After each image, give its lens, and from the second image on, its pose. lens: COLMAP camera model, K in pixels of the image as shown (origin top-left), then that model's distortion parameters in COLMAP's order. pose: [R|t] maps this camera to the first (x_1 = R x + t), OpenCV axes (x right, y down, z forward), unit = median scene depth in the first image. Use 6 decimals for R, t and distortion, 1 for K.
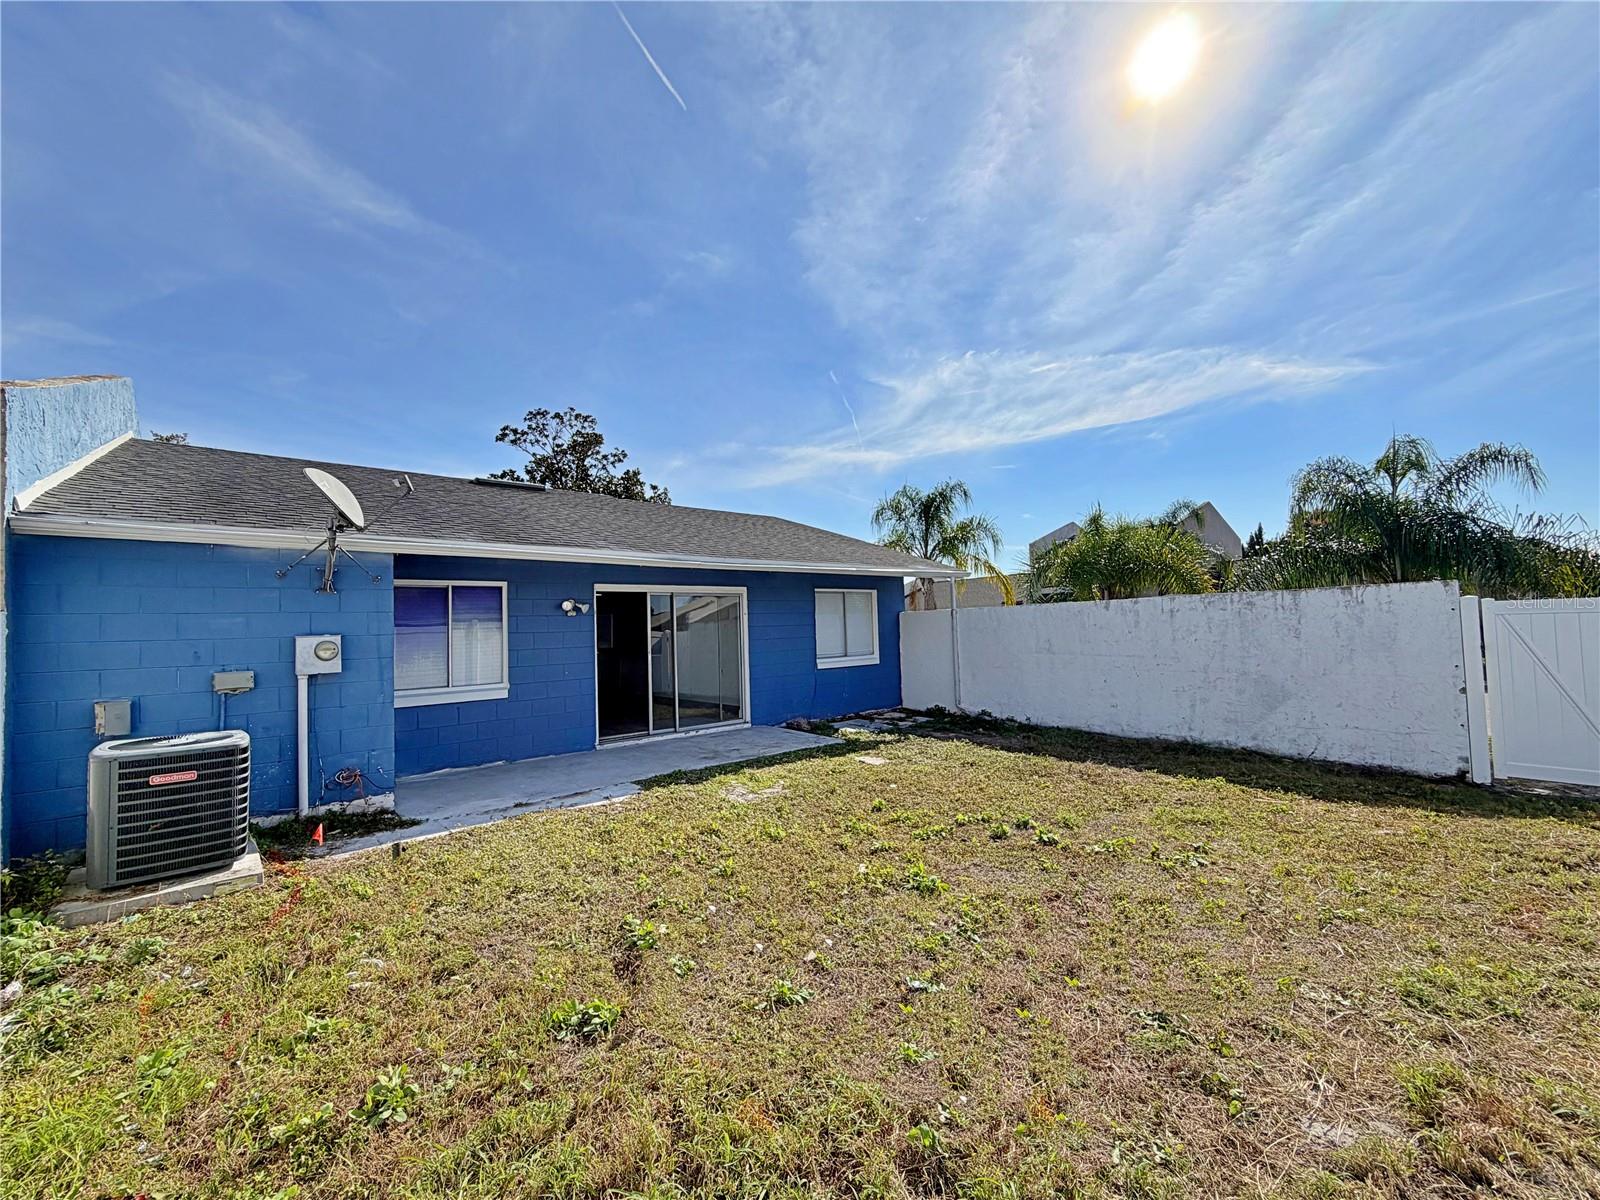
lens RADIAL K [[646.1, 0, 800.2], [0, 646.1, 604.0], [0, 0, 1]] dist [-0.000225, 0.001648]
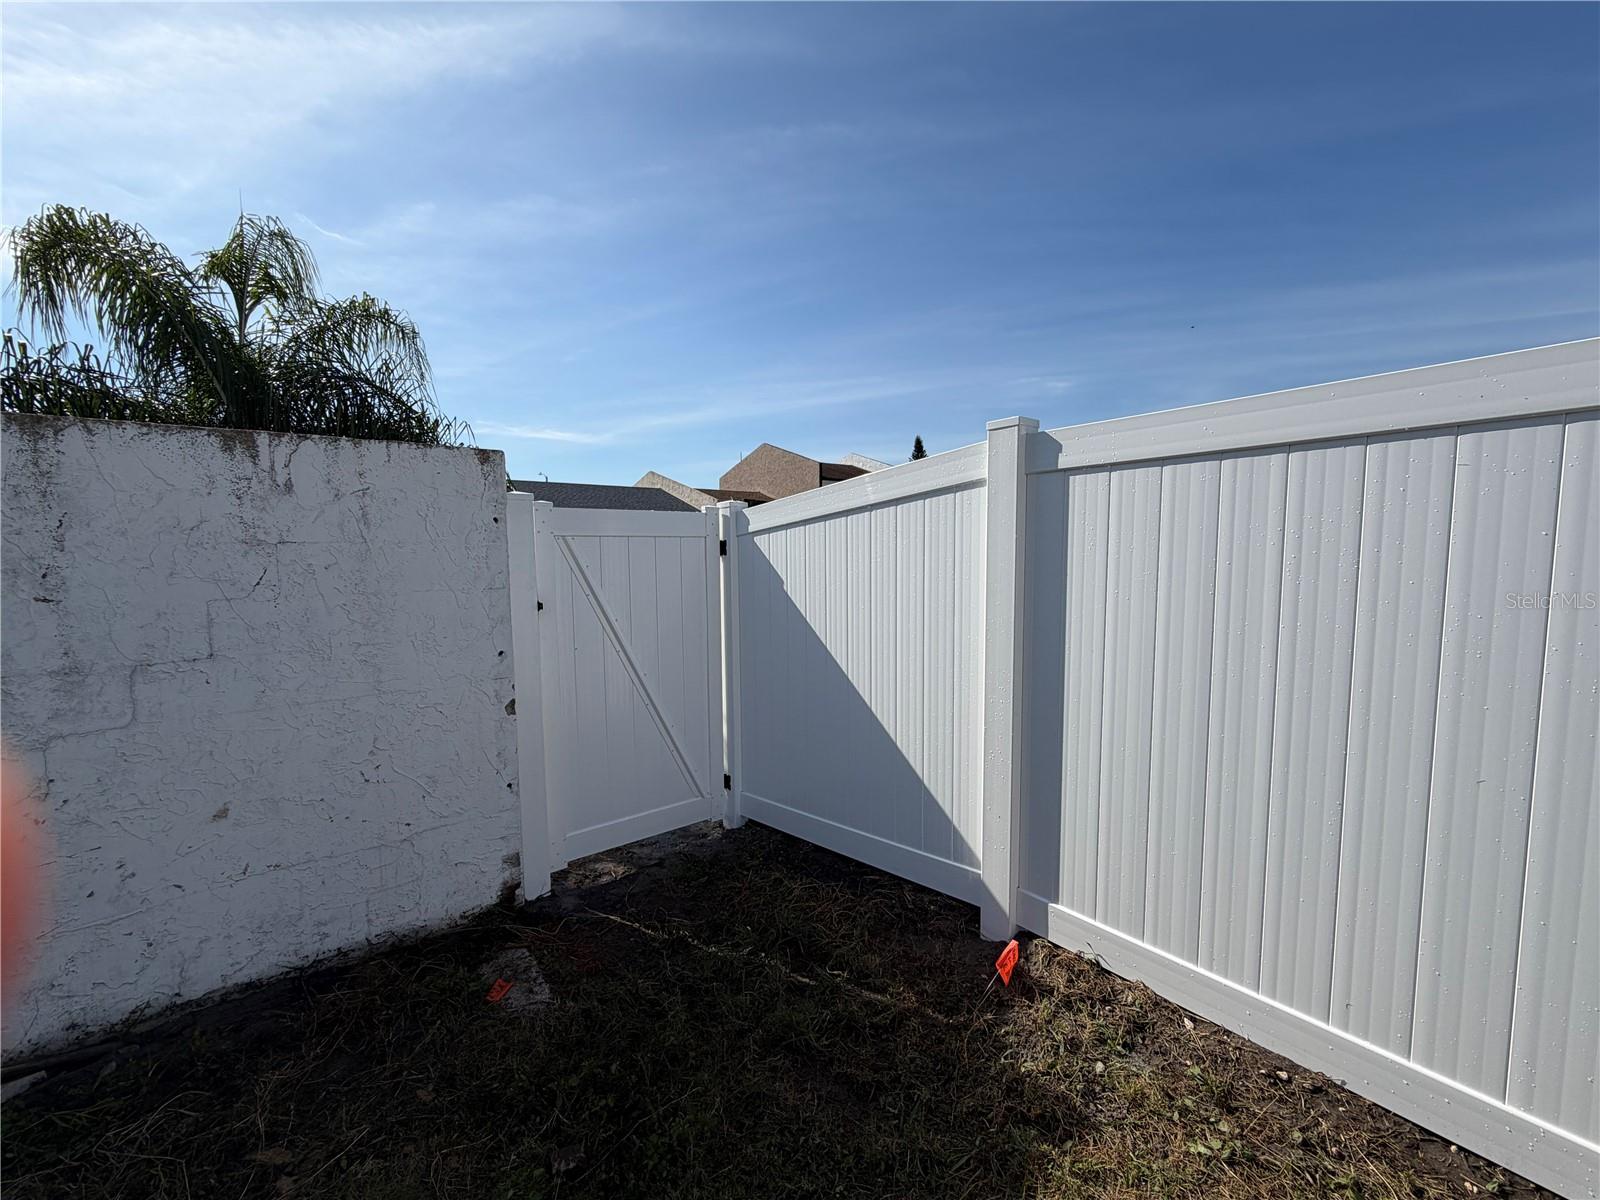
lens RADIAL K [[646.1, 0, 793.1], [0, 646.1, 599.4], [0, 0, 1]] dist [-0.000225, 0.001648]
pose [[0.038786, -0.041071, 0.998403, 0.596534], [-0.018944, 0.998945, 0.041829, 0.038922], [-0.999068, -0.020536, 0.037967, 0.793030]]
